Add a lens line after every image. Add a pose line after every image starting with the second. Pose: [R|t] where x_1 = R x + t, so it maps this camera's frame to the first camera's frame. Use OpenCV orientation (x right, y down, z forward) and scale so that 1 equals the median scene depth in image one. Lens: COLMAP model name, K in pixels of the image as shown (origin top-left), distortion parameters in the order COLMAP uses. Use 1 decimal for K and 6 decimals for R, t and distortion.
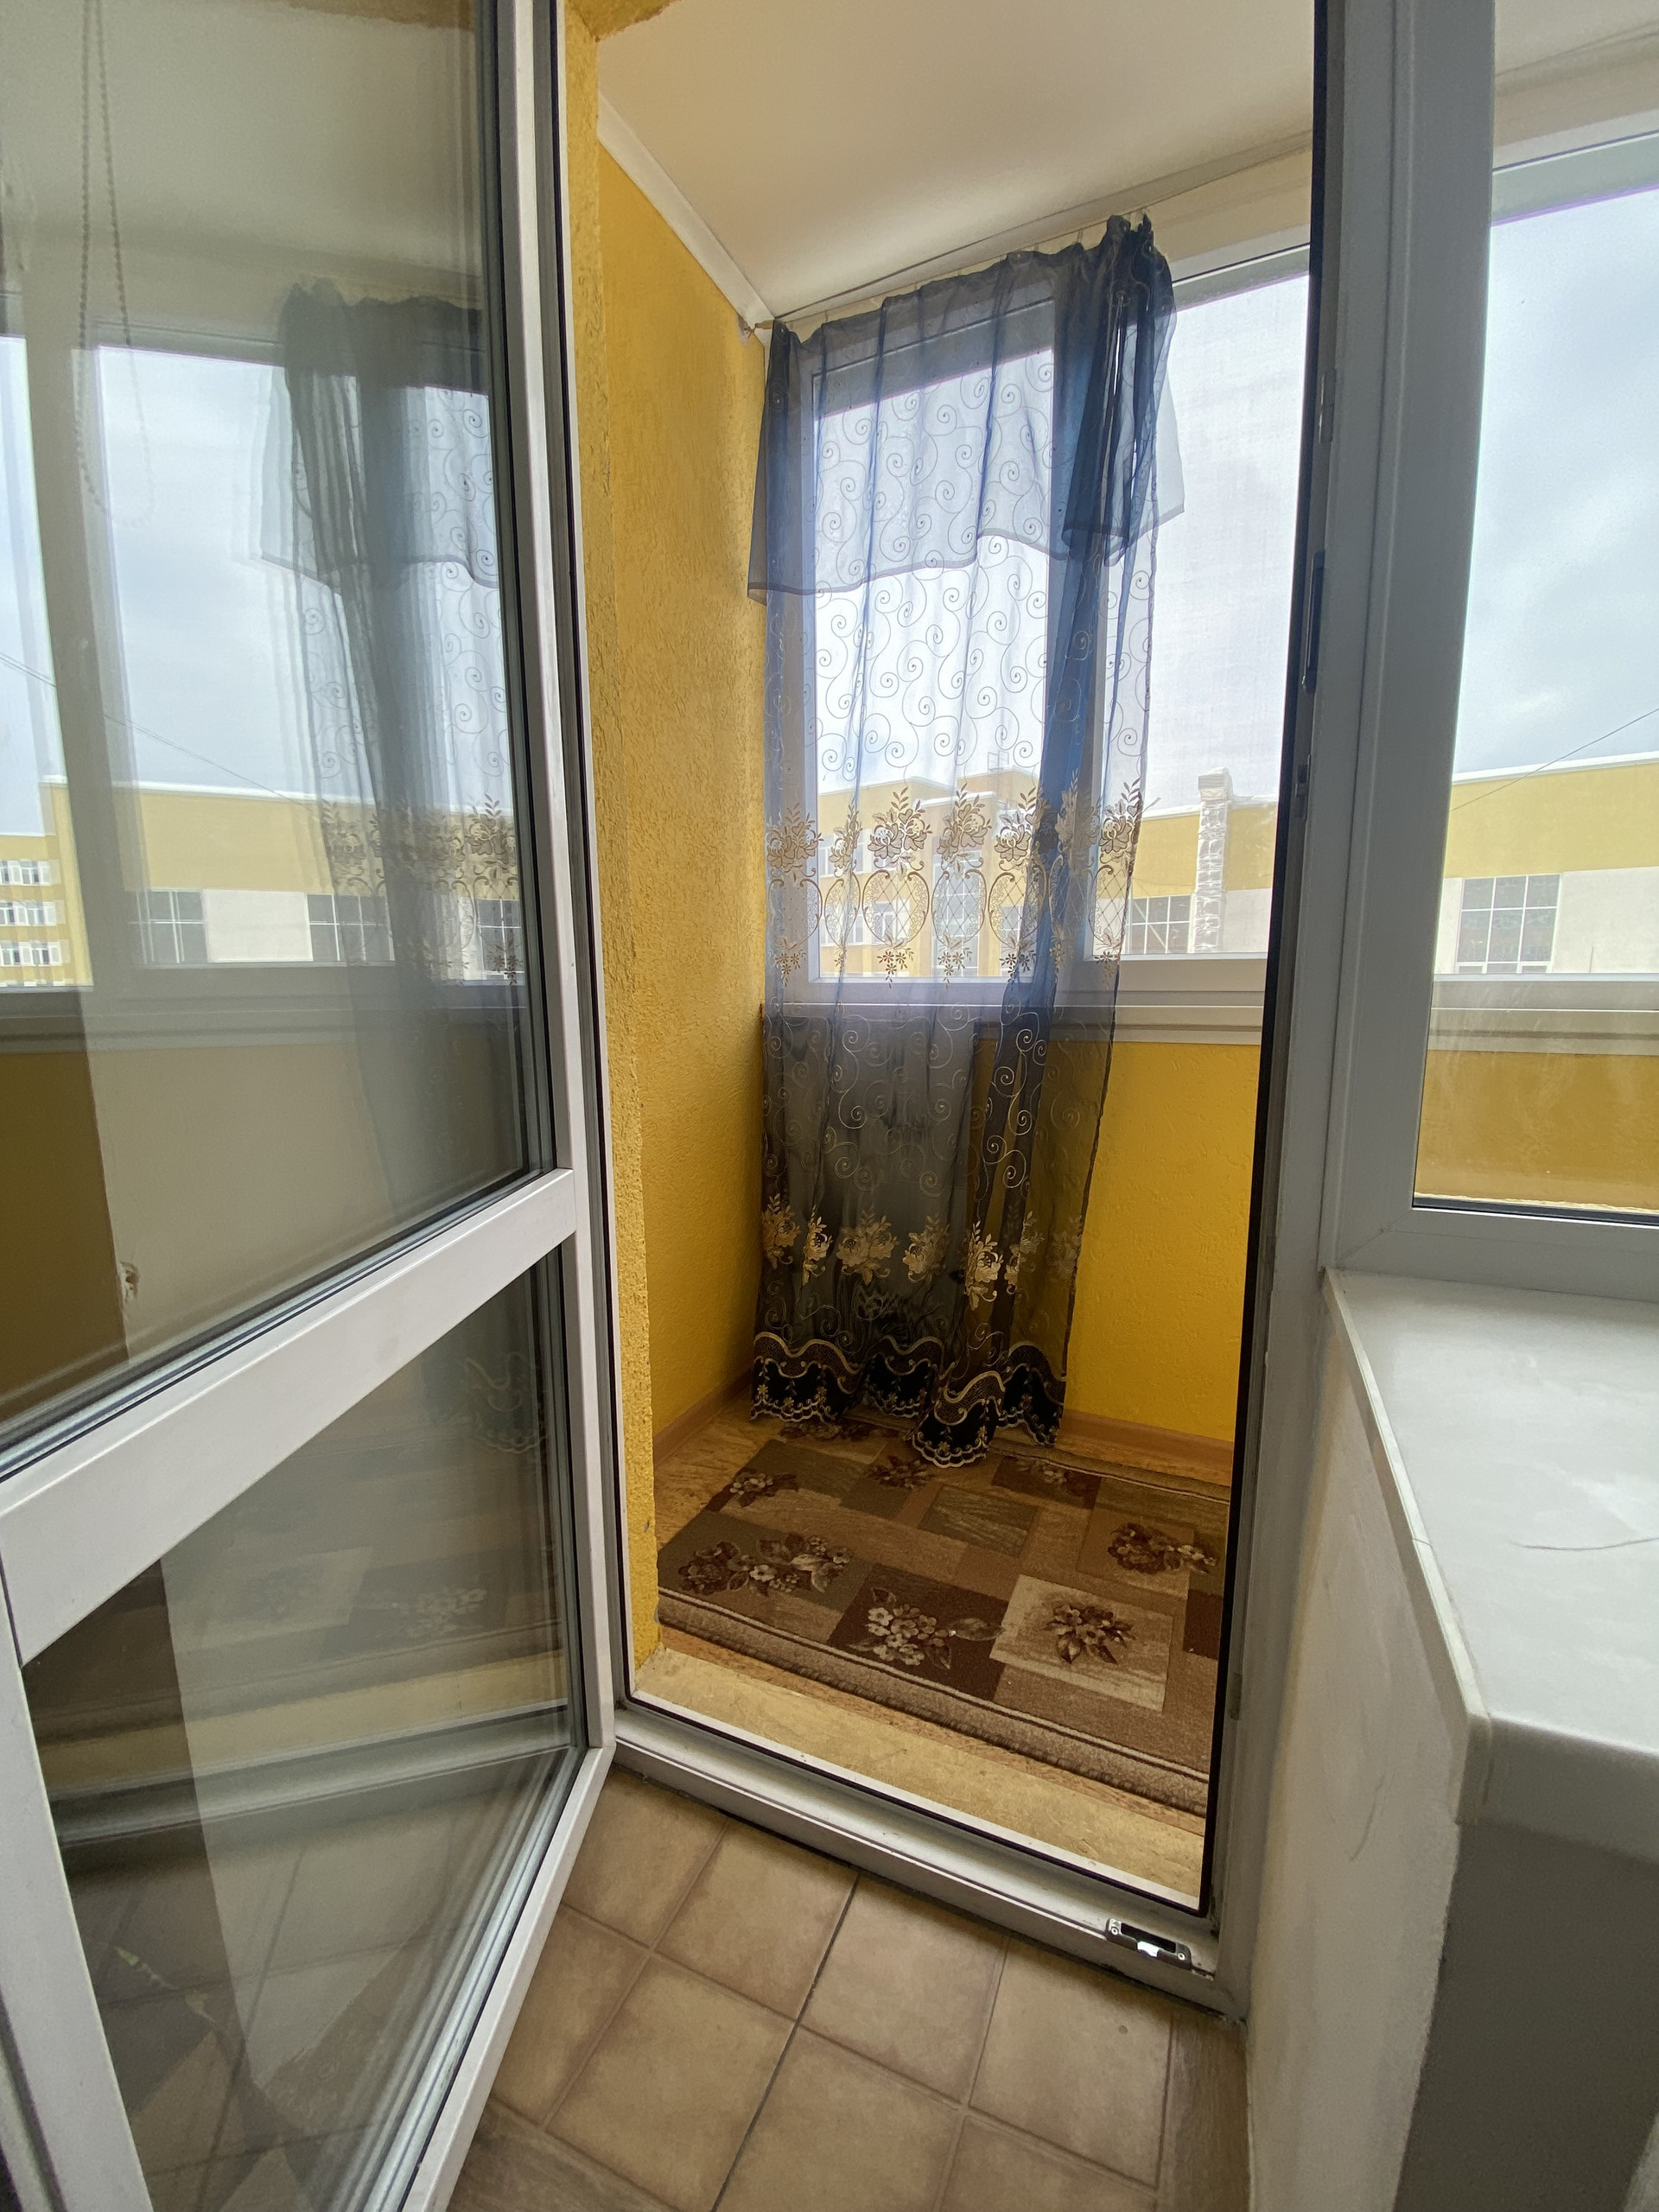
lens RADIAL K [[897.4, 0, 829.5], [0, 897.4, 1106.0], [0, 0, 1]] dist [0.007351, -0.016257]
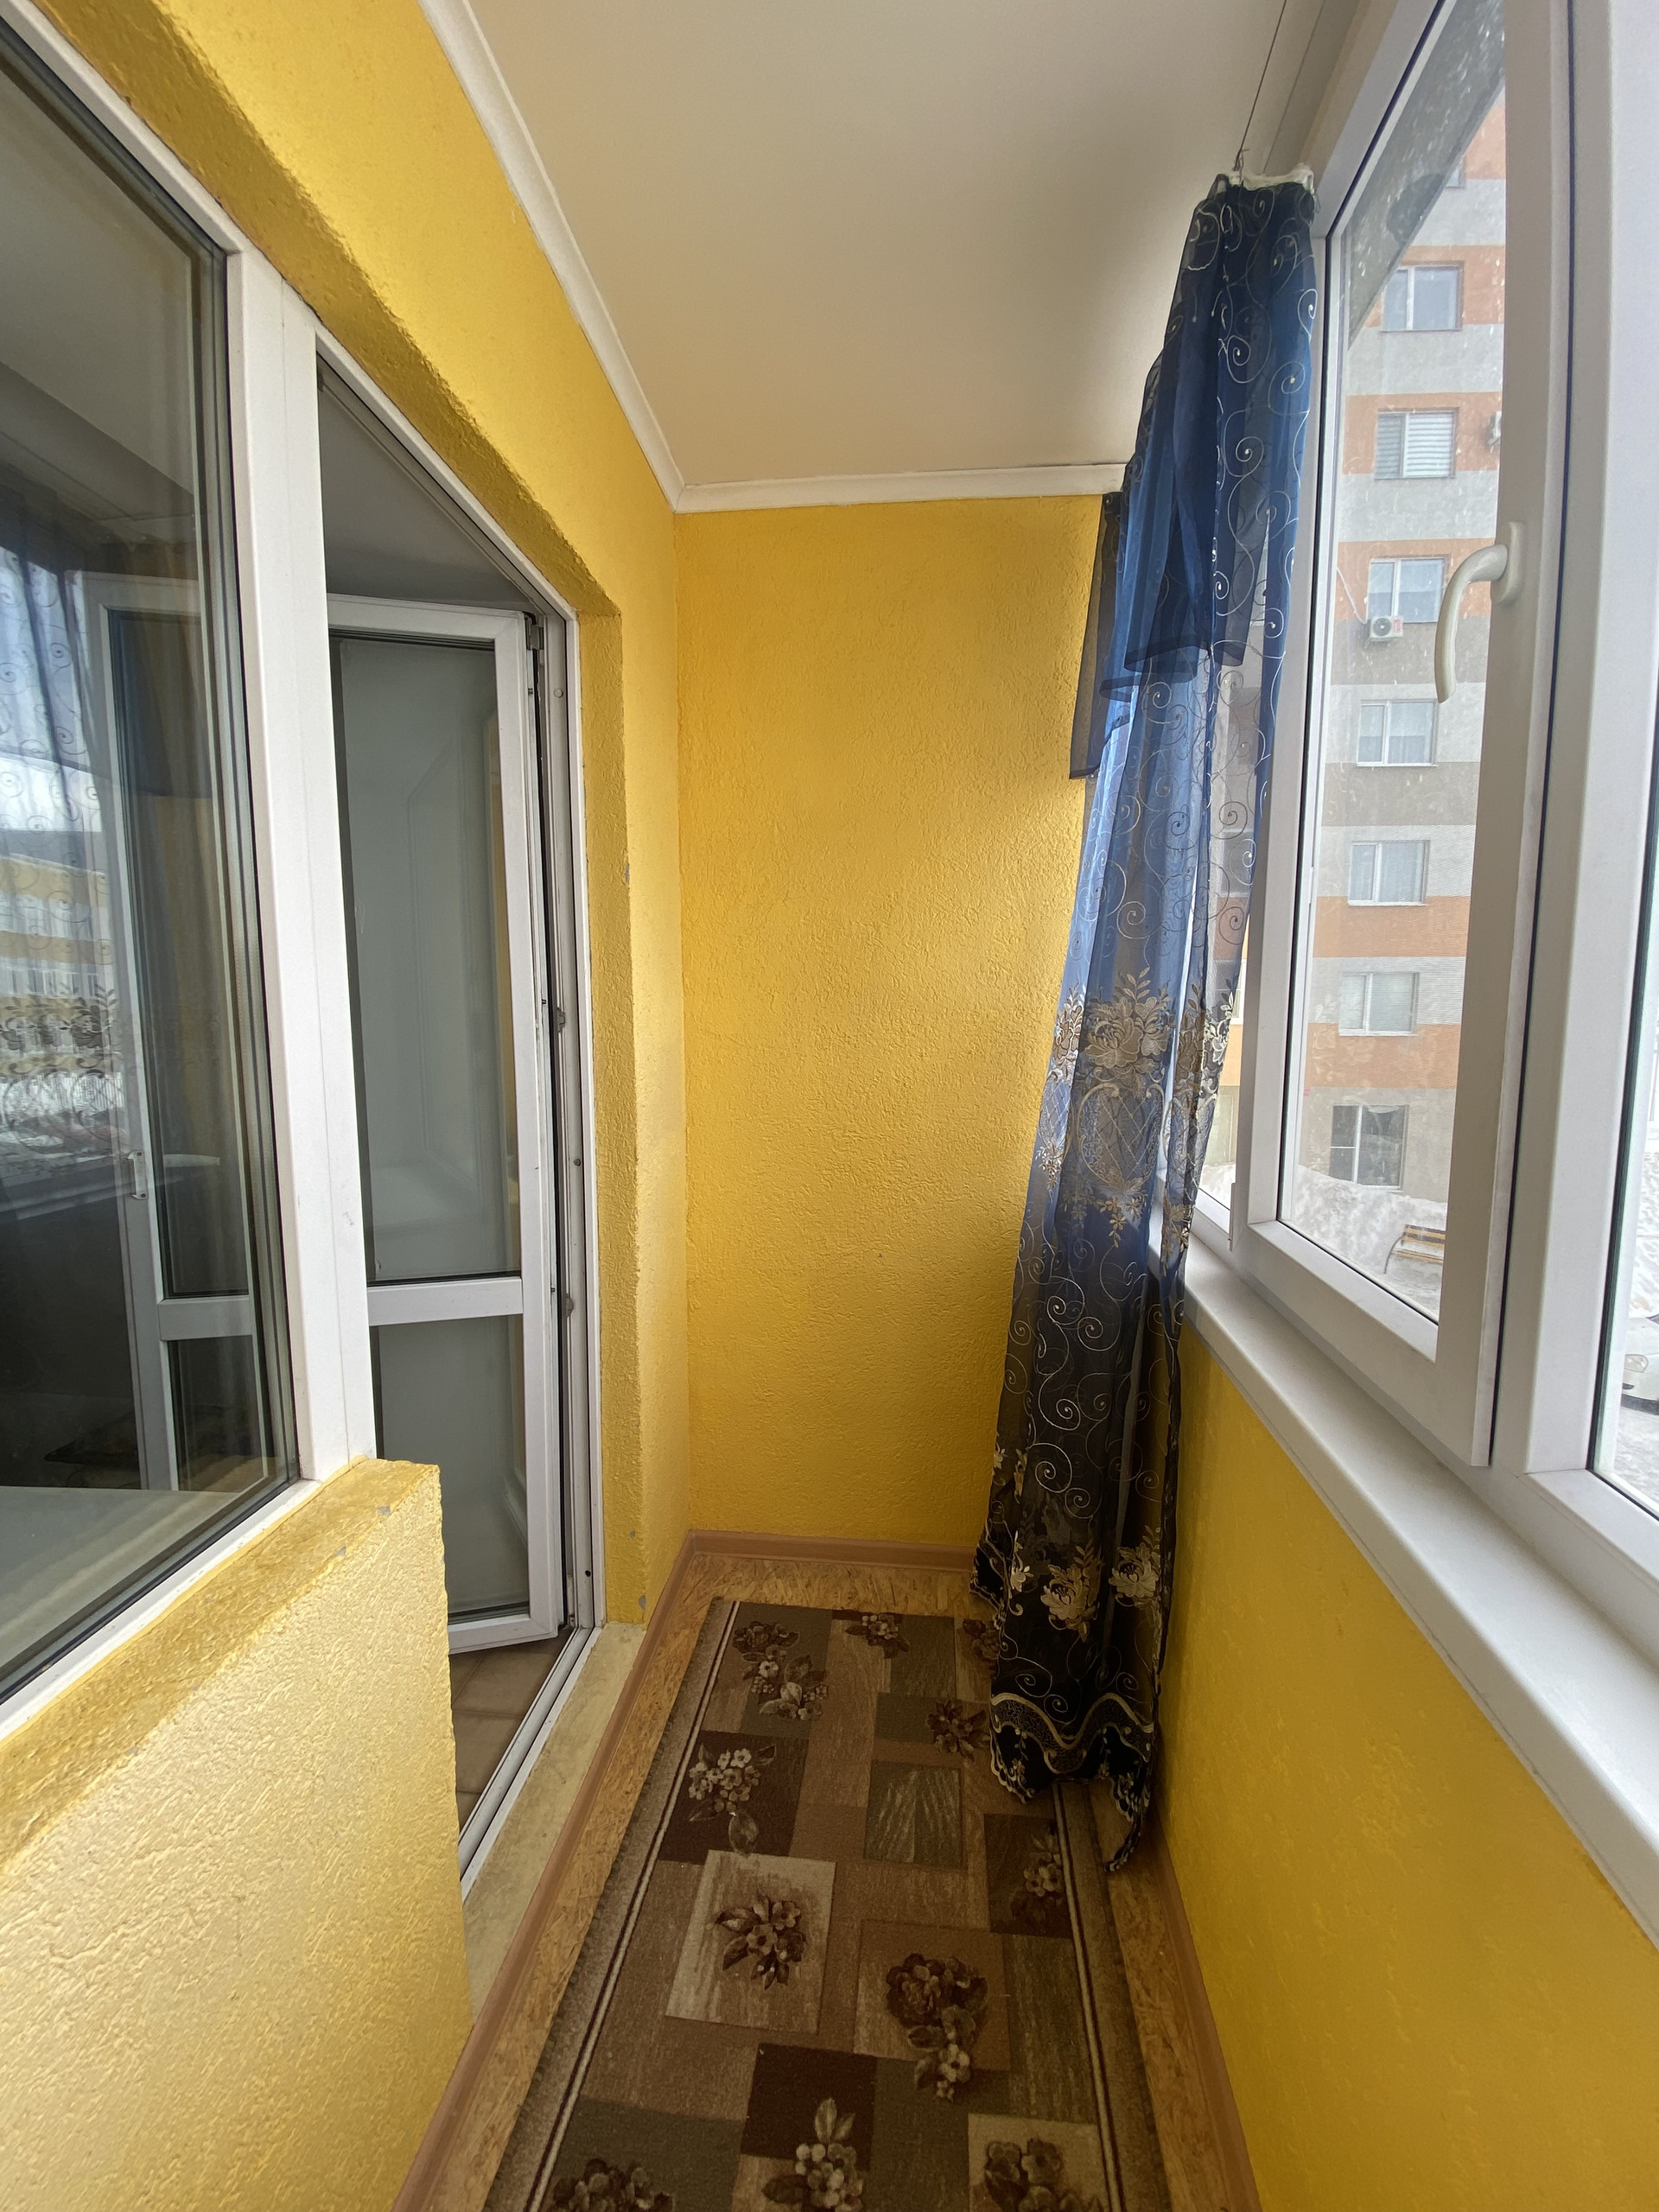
lens RADIAL K [[897.4, 0, 829.5], [0, 897.4, 1106.0], [0, 0, 1]] dist [0.007351, -0.016257]
pose [[0.313662, 0.106260, -0.943570, 1.059731], [-0.155509, 0.986050, 0.059349, -0.313736], [0.936714, 0.128118, 0.325810, 0.640667]]
